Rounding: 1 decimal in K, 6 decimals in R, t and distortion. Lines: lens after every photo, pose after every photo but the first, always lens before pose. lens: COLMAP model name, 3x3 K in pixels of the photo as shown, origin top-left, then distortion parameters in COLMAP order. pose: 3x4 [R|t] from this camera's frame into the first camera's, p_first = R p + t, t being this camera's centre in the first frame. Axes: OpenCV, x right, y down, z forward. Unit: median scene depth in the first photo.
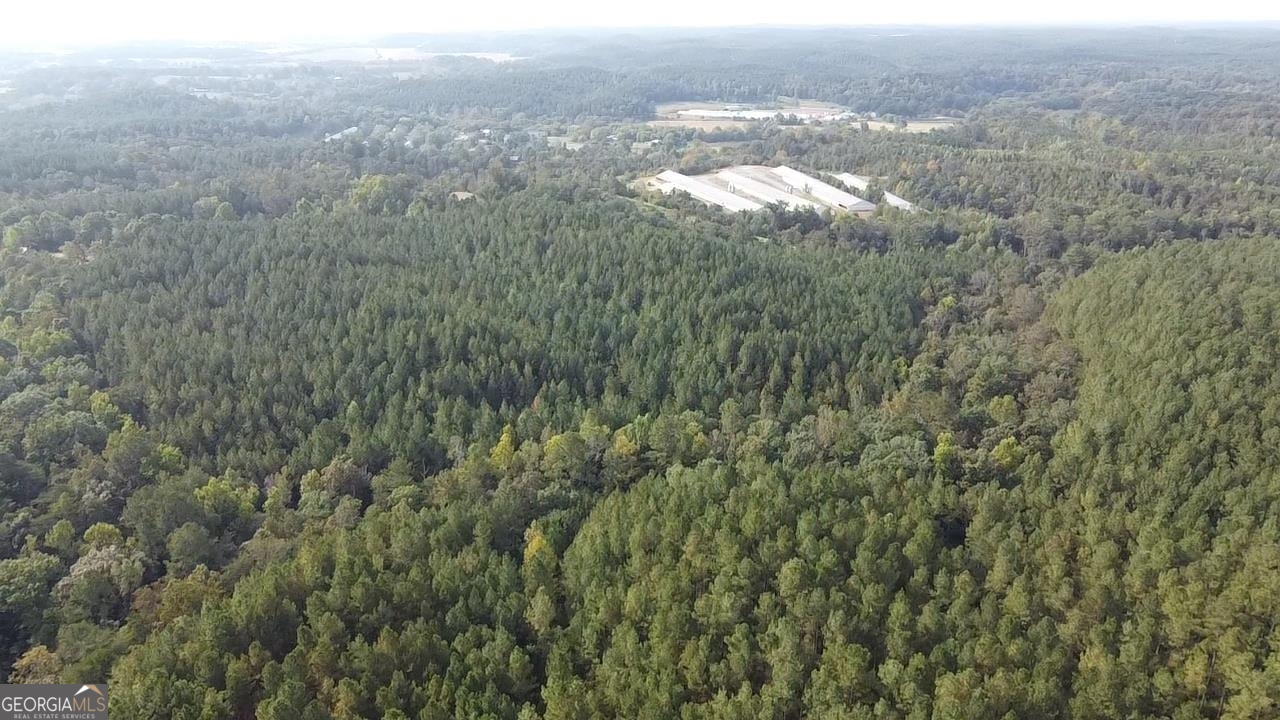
lens RADIAL K [[963.9, 0, 640.0], [0, 963.9, 360.0], [0, 0, 1]] dist [-0.005138, -0.004582]
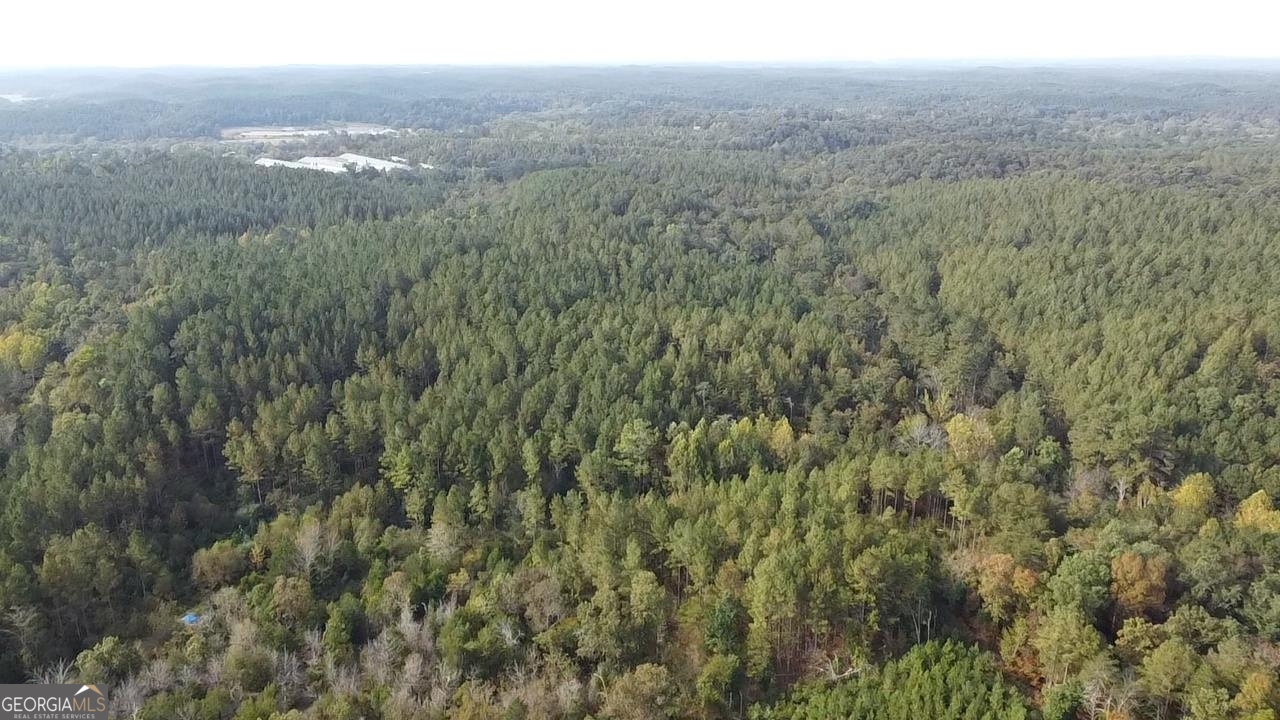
lens RADIAL K [[963.9, 0, 640.0], [0, 963.9, 360.0], [0, 0, 1]] dist [-0.005138, -0.004582]
pose [[0.897636, -0.130336, 0.421026, -0.088988], [0.147012, 0.989108, -0.007237, 0.153152], [-0.415497, 0.068392, 0.907020, -0.389250]]
